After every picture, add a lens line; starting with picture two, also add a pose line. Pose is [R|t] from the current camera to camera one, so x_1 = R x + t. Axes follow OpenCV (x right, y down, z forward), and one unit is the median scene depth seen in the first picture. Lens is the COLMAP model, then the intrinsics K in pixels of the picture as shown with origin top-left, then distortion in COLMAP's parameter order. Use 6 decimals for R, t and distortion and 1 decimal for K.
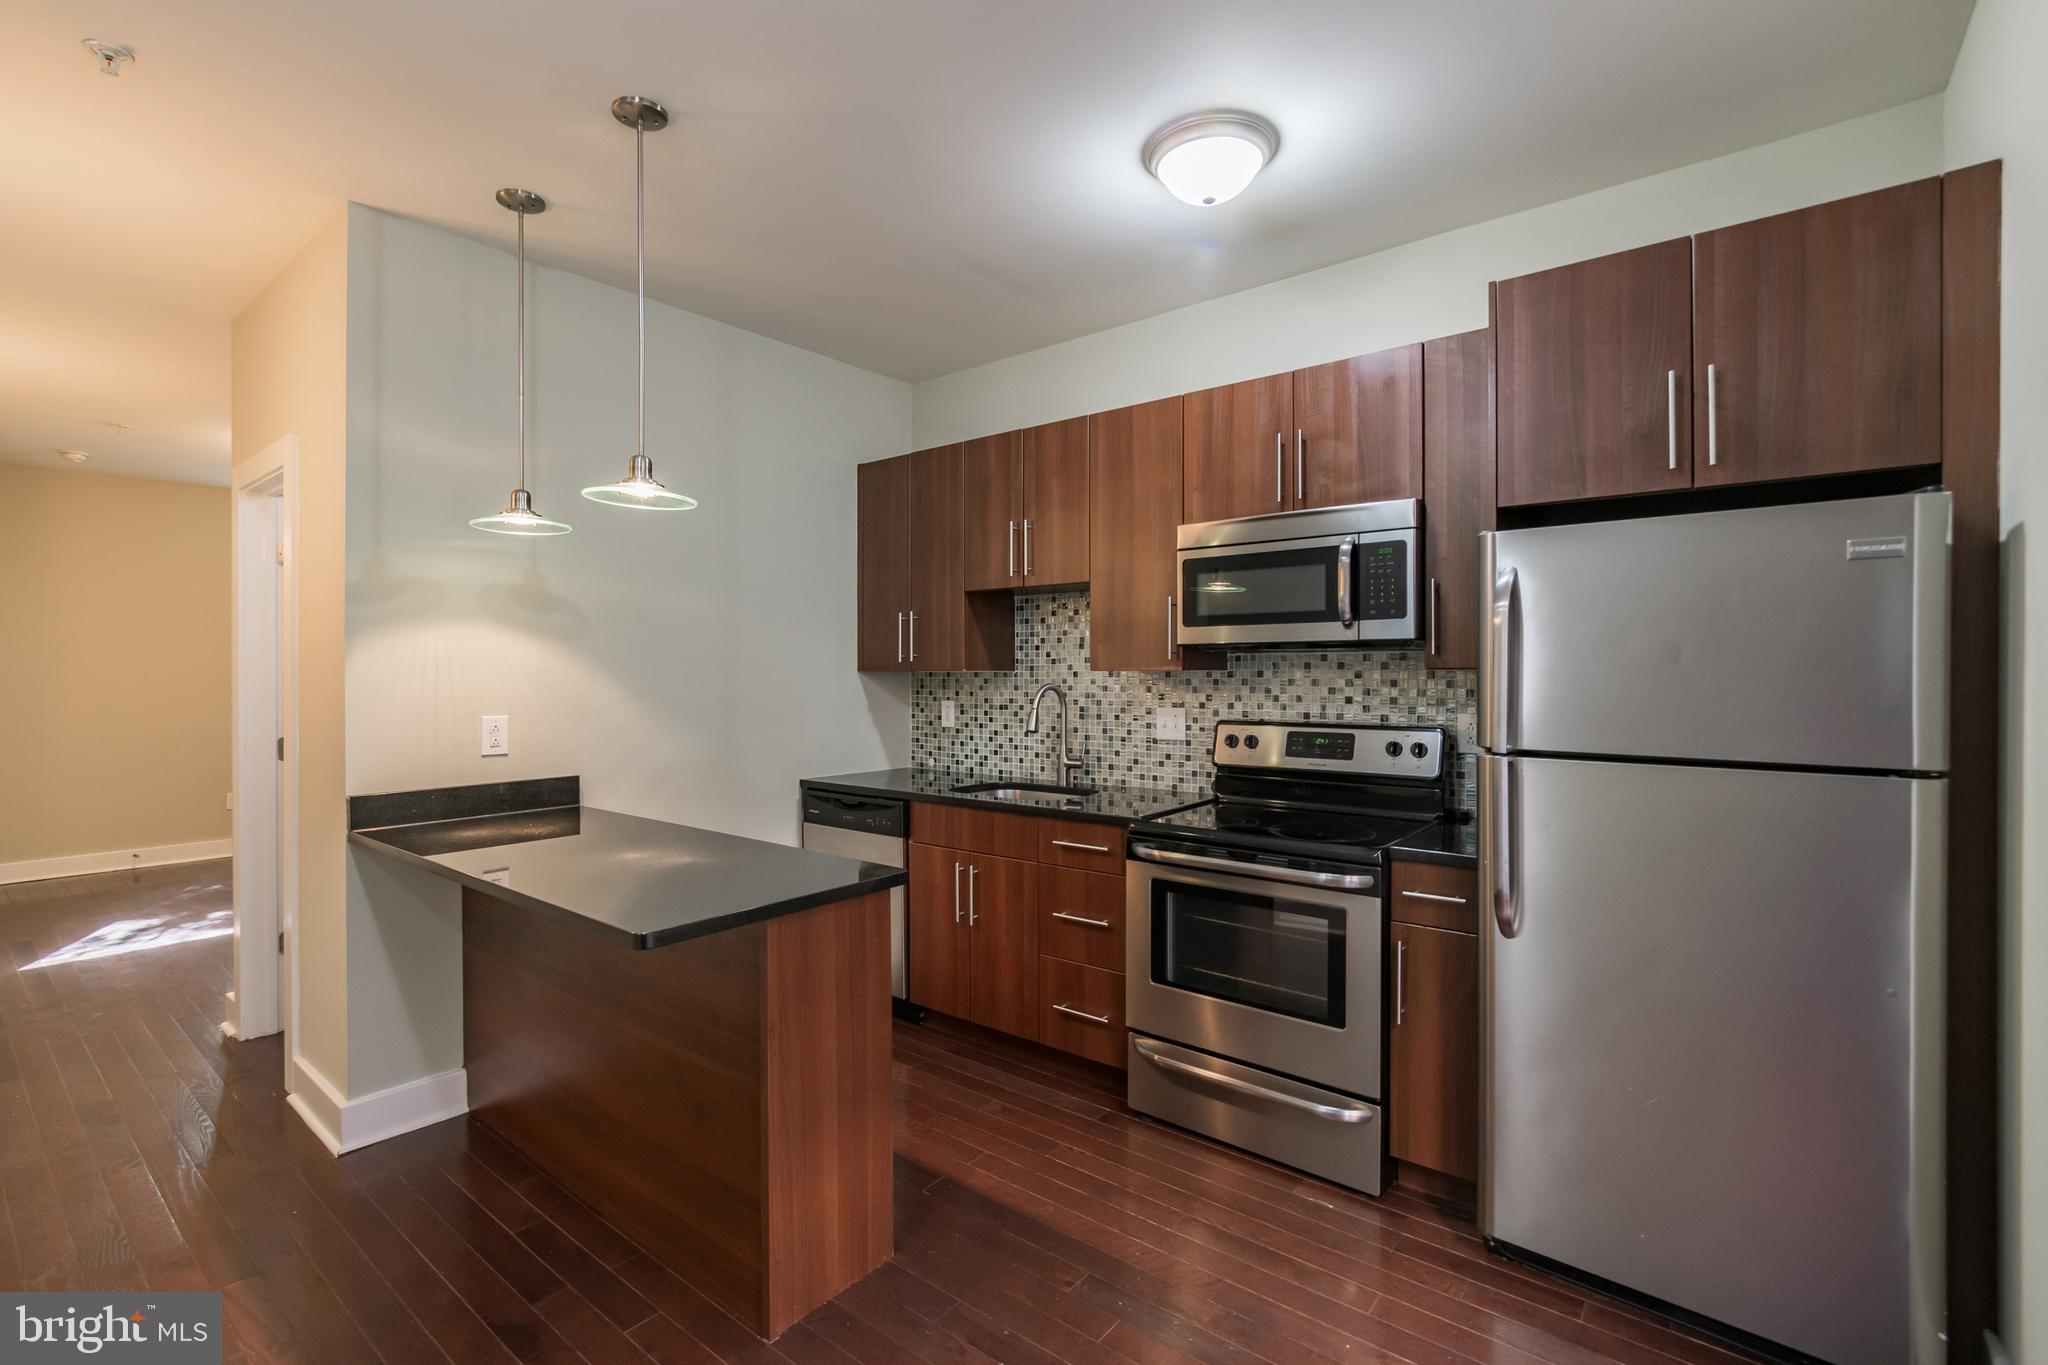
lens RADIAL K [[911.2, 0, 1018.5], [0, 911.2, 669.4], [0, 0, 1]] dist [-0.003258, -0.000230]
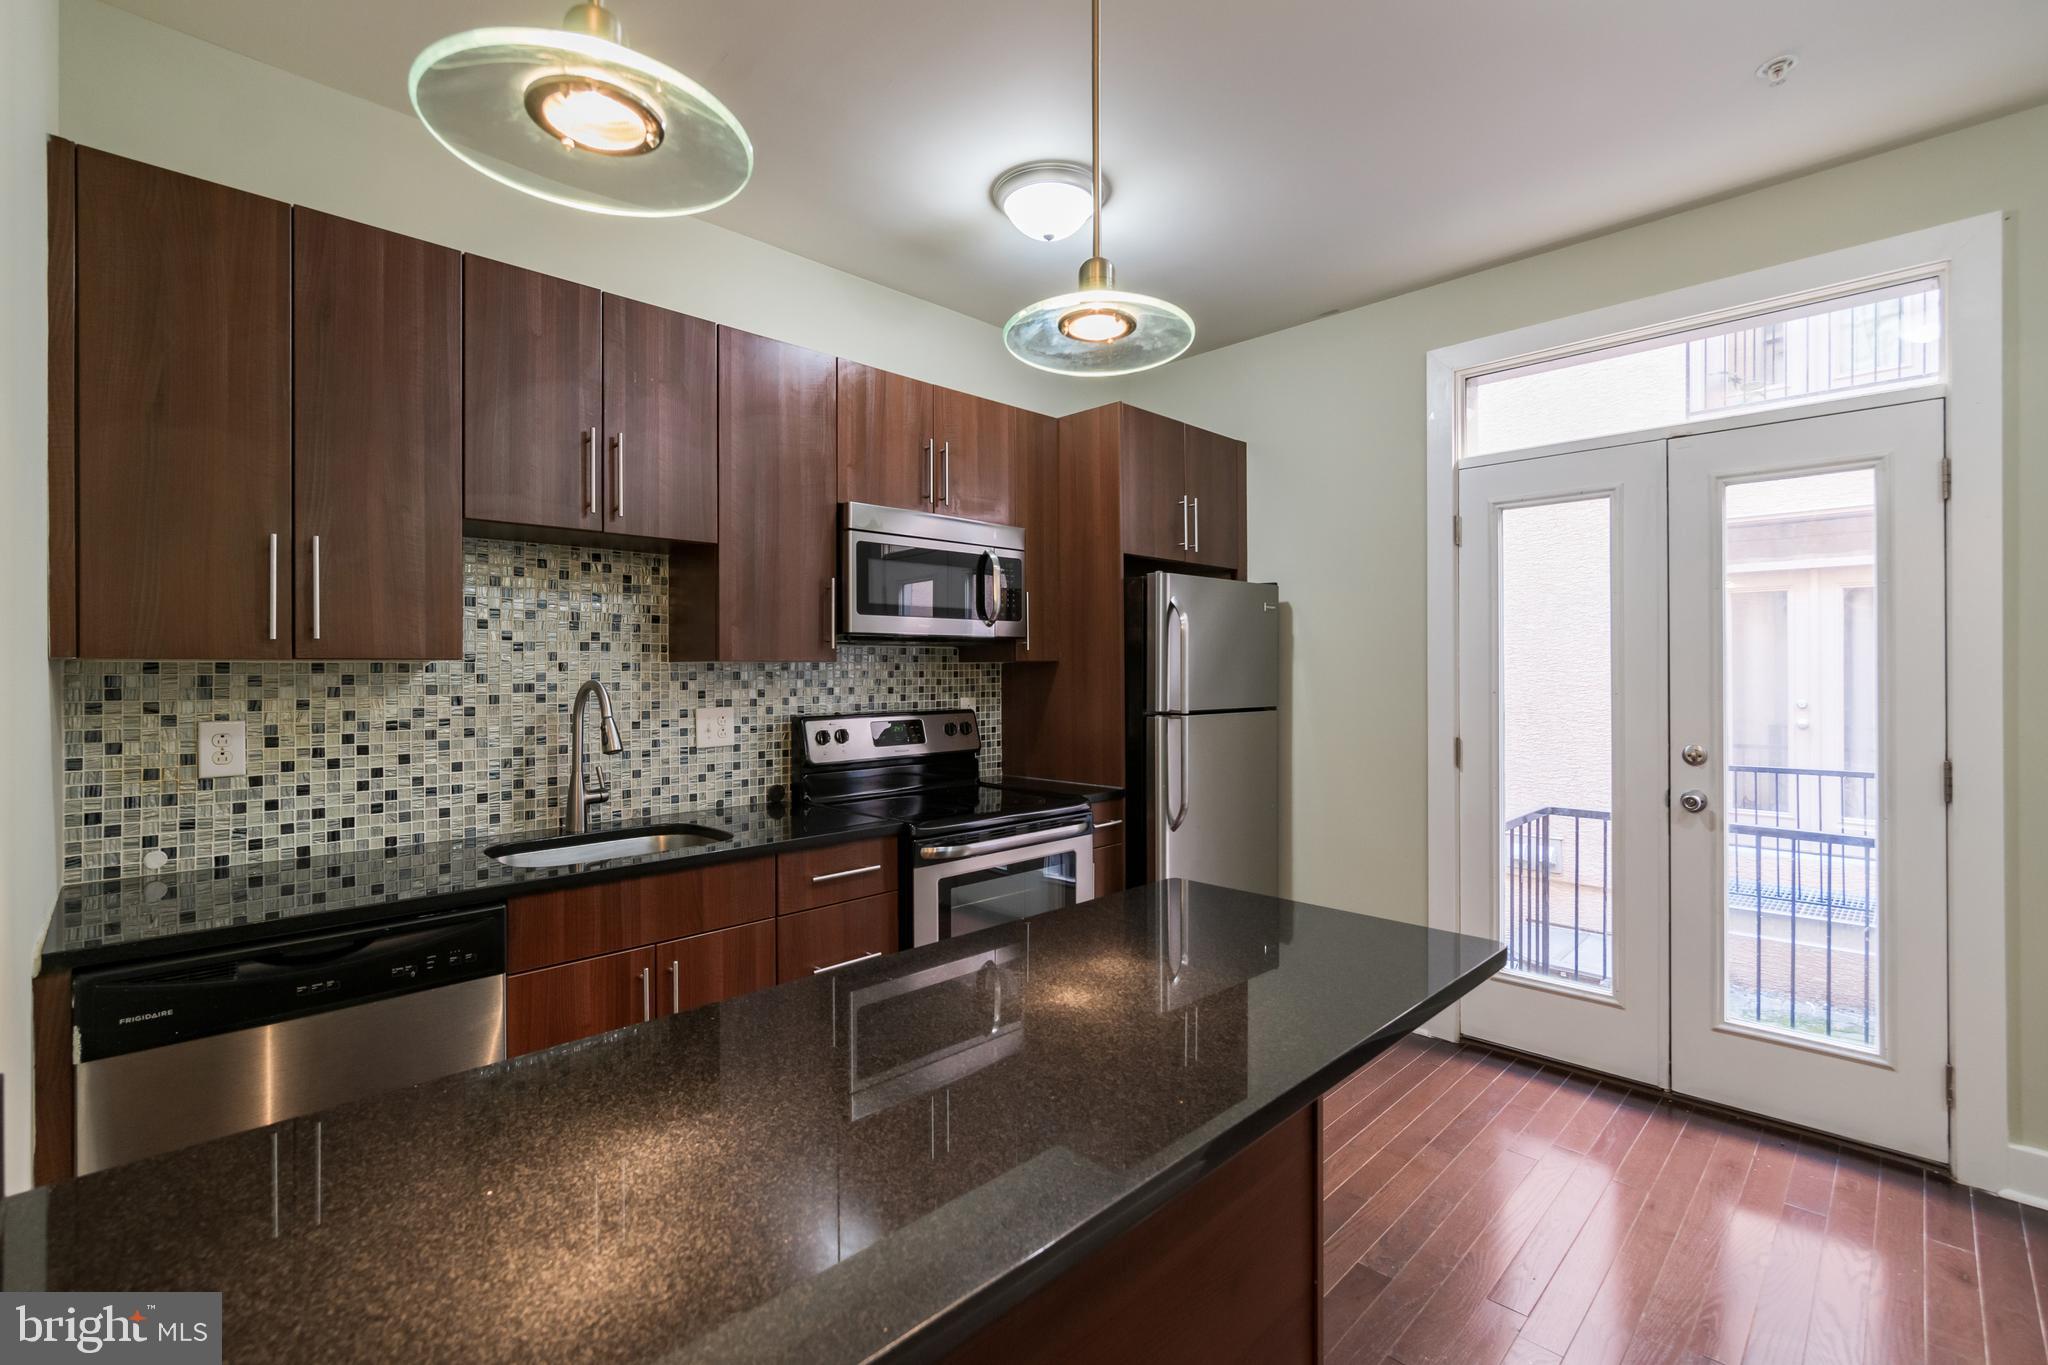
lens RADIAL K [[911.2, 0, 1018.5], [0, 911.2, 669.4], [0, 0, 1]] dist [-0.003258, -0.000230]
pose [[0.102896, 0.002644, 0.994689, -0.599601], [0.001847, 0.999994, -0.002849, 0.010280], [-0.994690, 0.002130, 0.102890, 0.623017]]
